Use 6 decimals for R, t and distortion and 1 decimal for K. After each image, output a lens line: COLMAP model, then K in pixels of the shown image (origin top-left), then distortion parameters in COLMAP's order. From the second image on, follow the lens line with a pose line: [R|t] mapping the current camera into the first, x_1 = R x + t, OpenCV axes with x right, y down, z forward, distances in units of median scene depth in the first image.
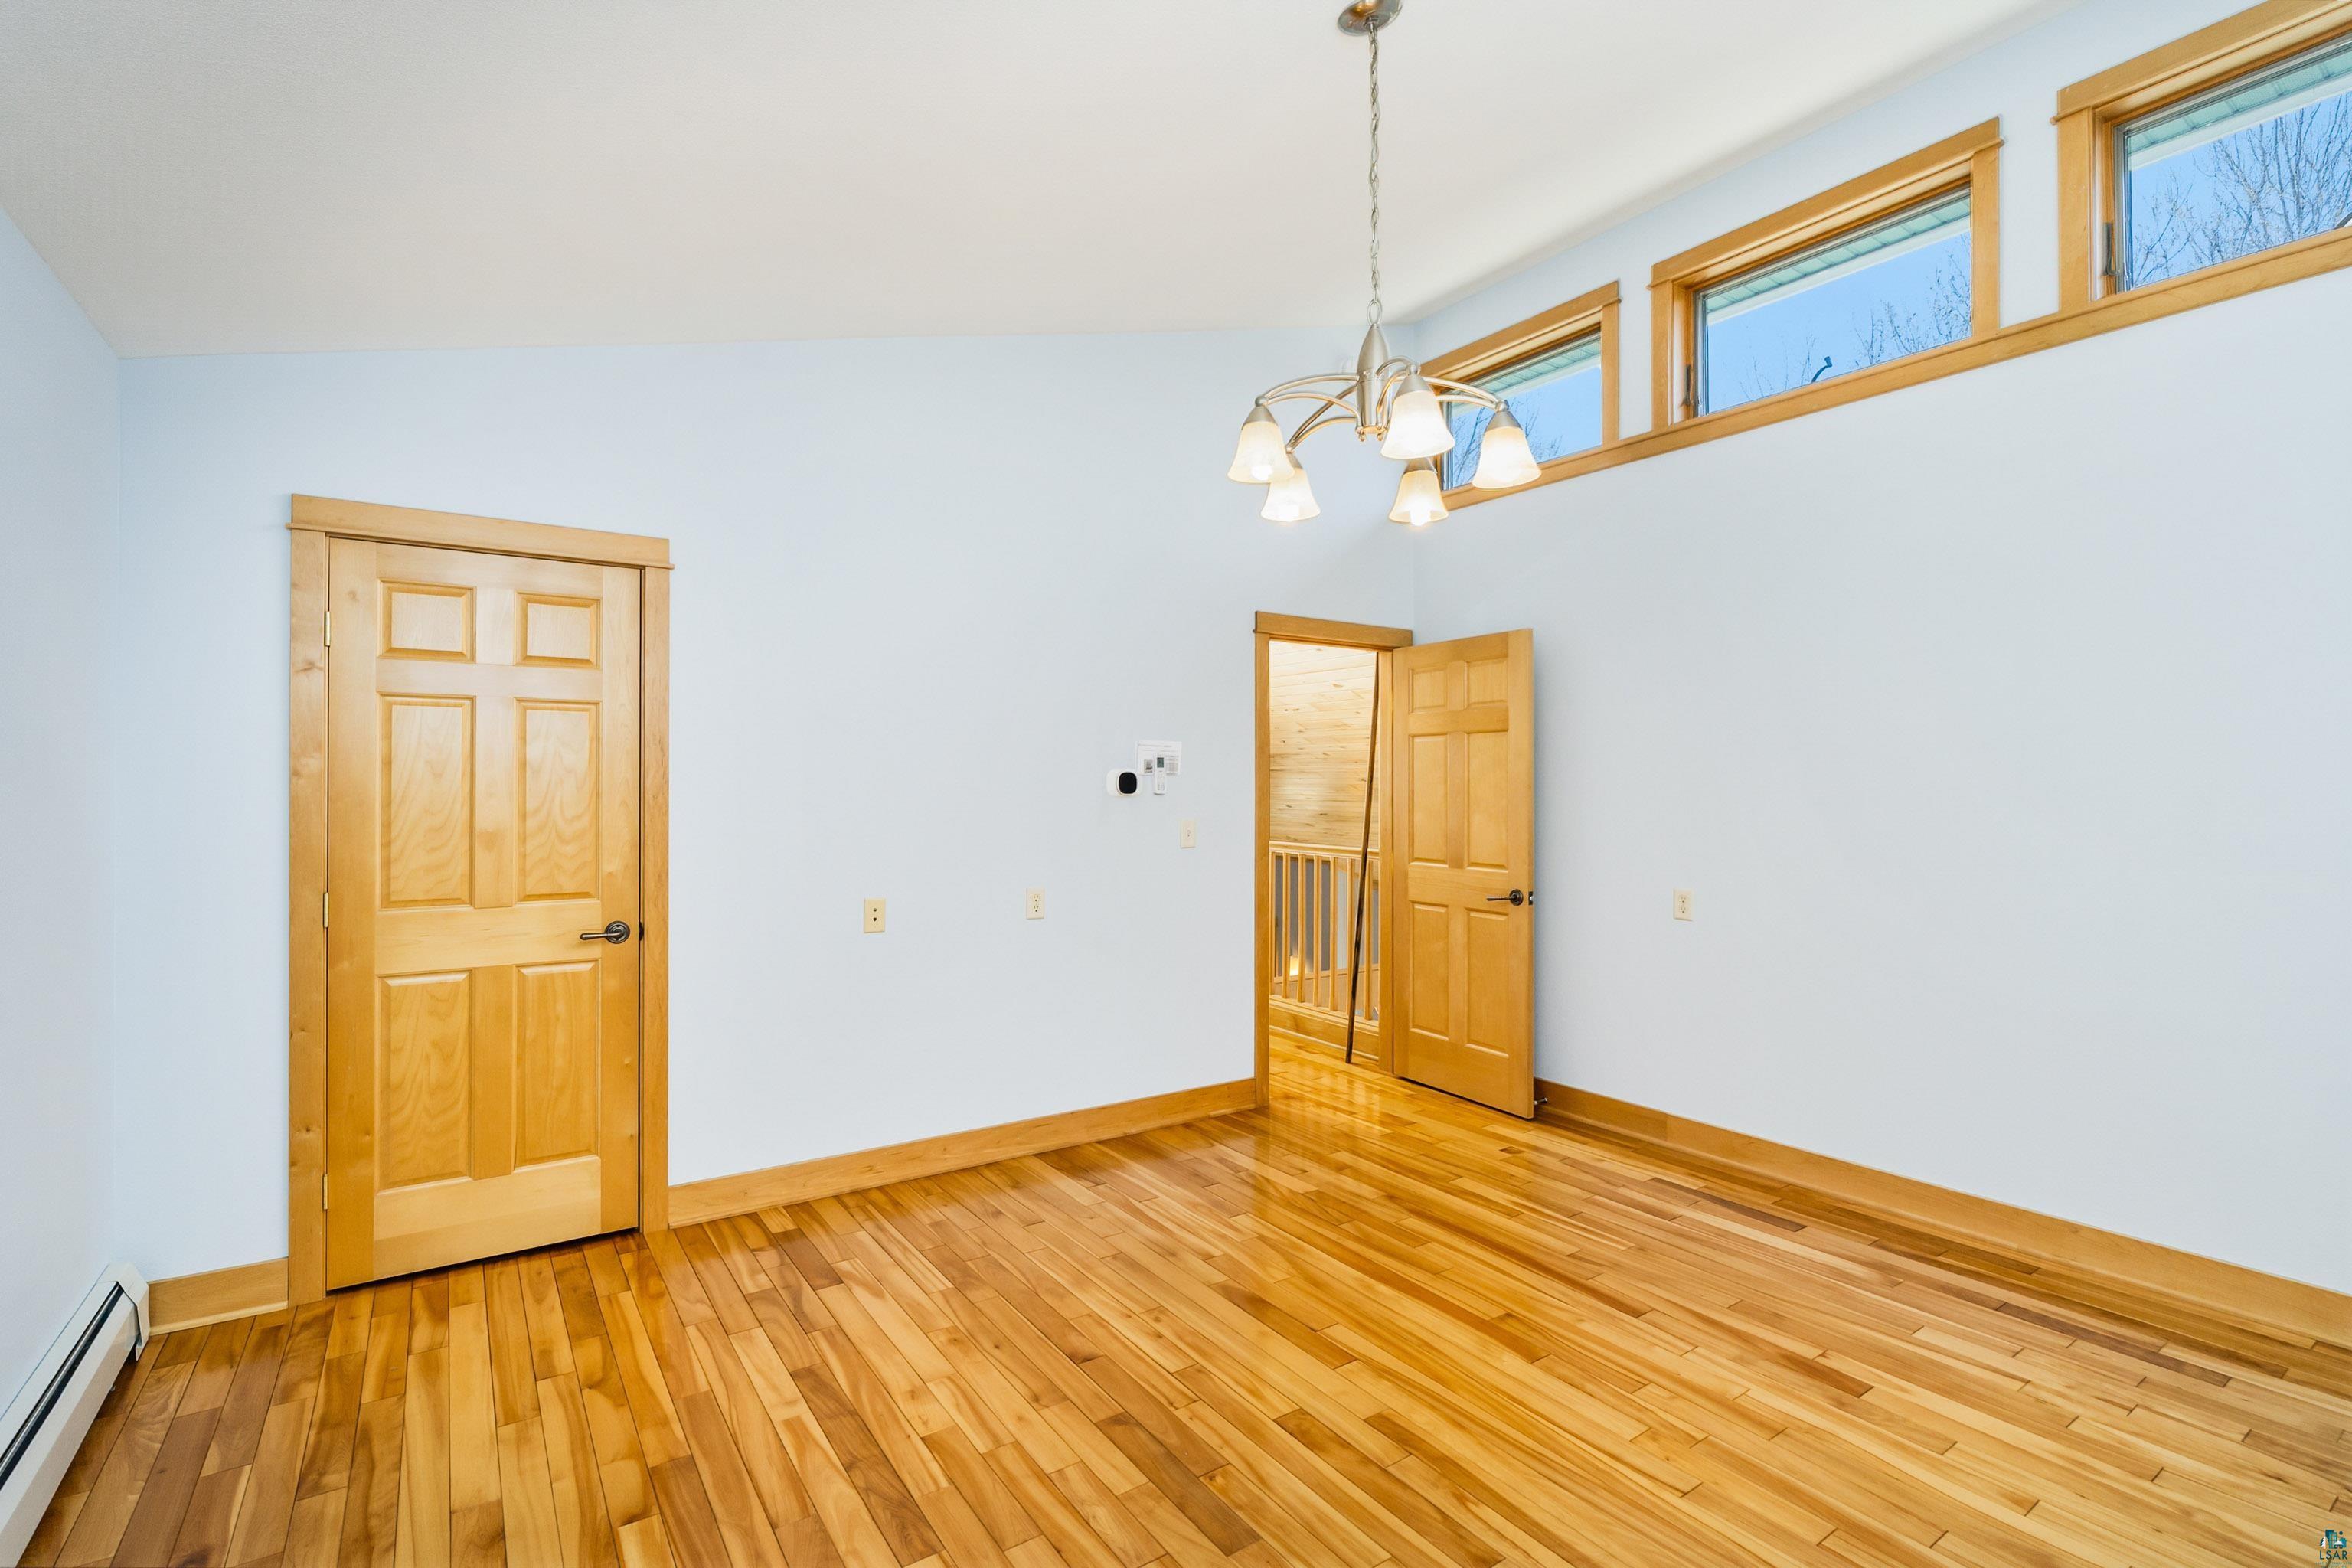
lens RADIAL K [[1076.8, 0, 1166.8], [0, 1076.8, 770.2], [0, 0, 1]] dist [-0.000554, -0.000011]
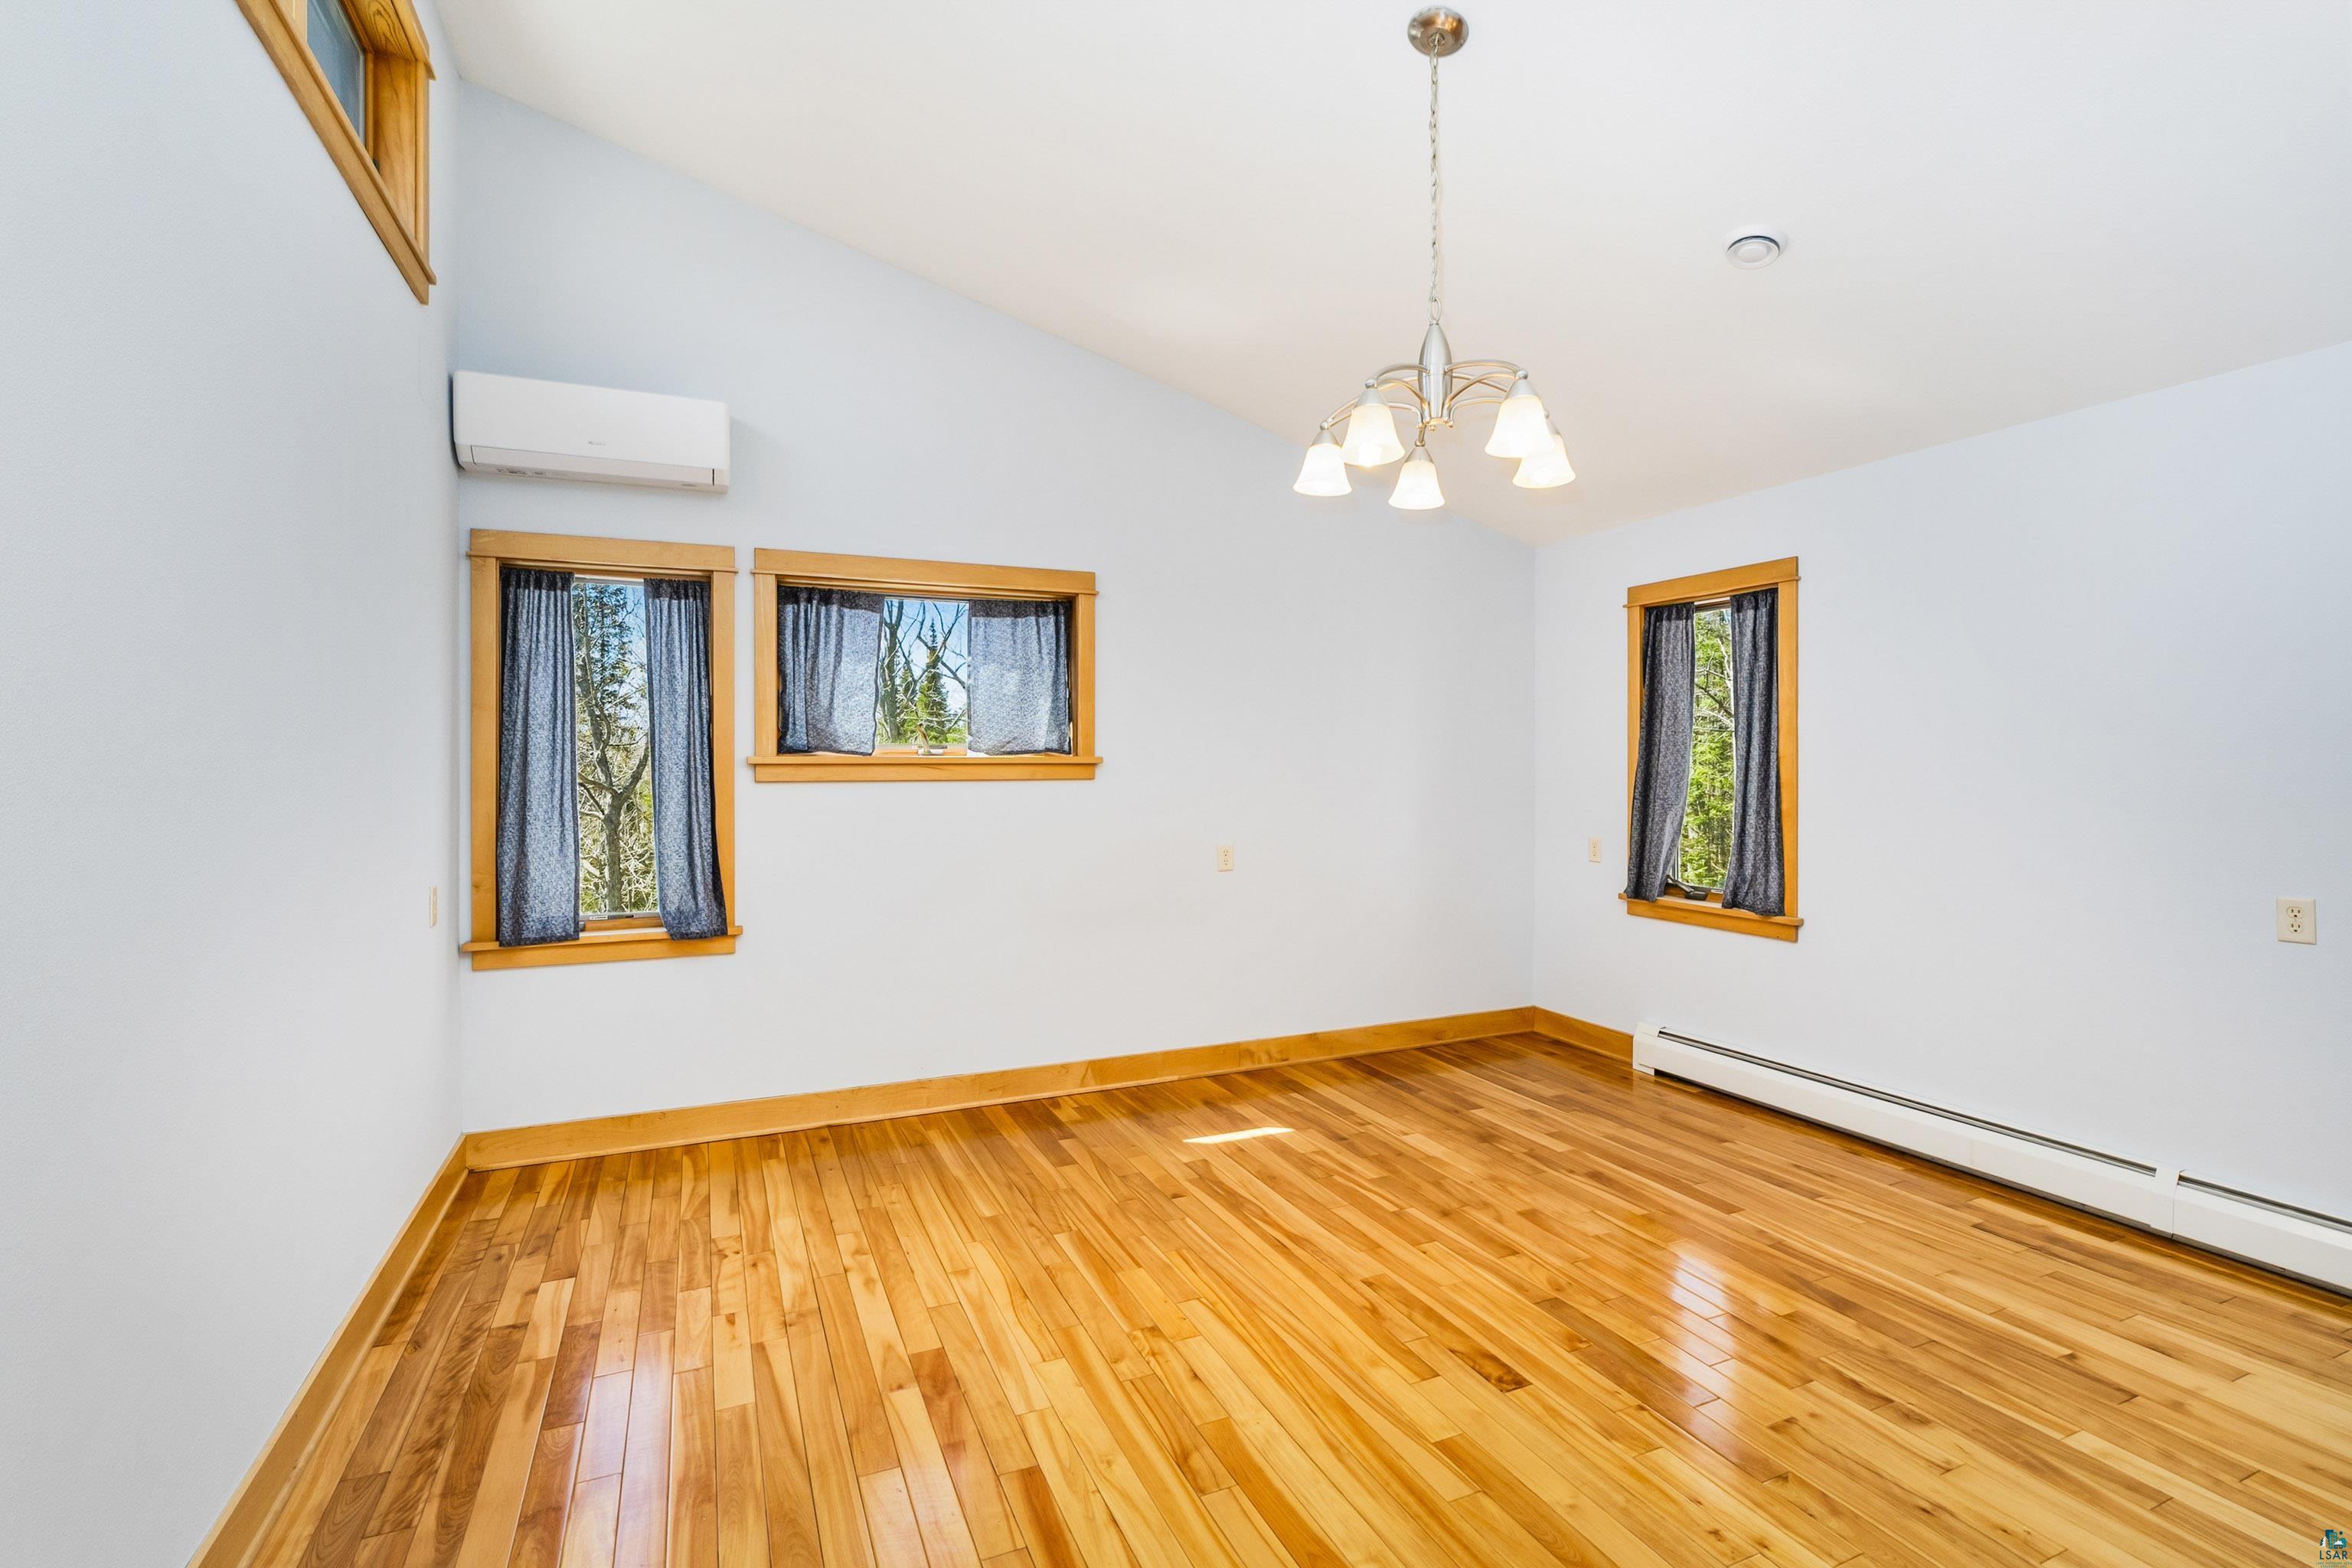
lens RADIAL K [[1076.8, 0, 1166.8], [0, 1076.8, 770.2], [0, 0, 1]] dist [-0.000554, -0.000011]
pose [[-0.985358, -0.001226, 0.170492, 0.245223], [-0.001170, 0.999999, 0.000427, 0.028963], [-0.170492, 0.000221, -0.985359, 1.899325]]
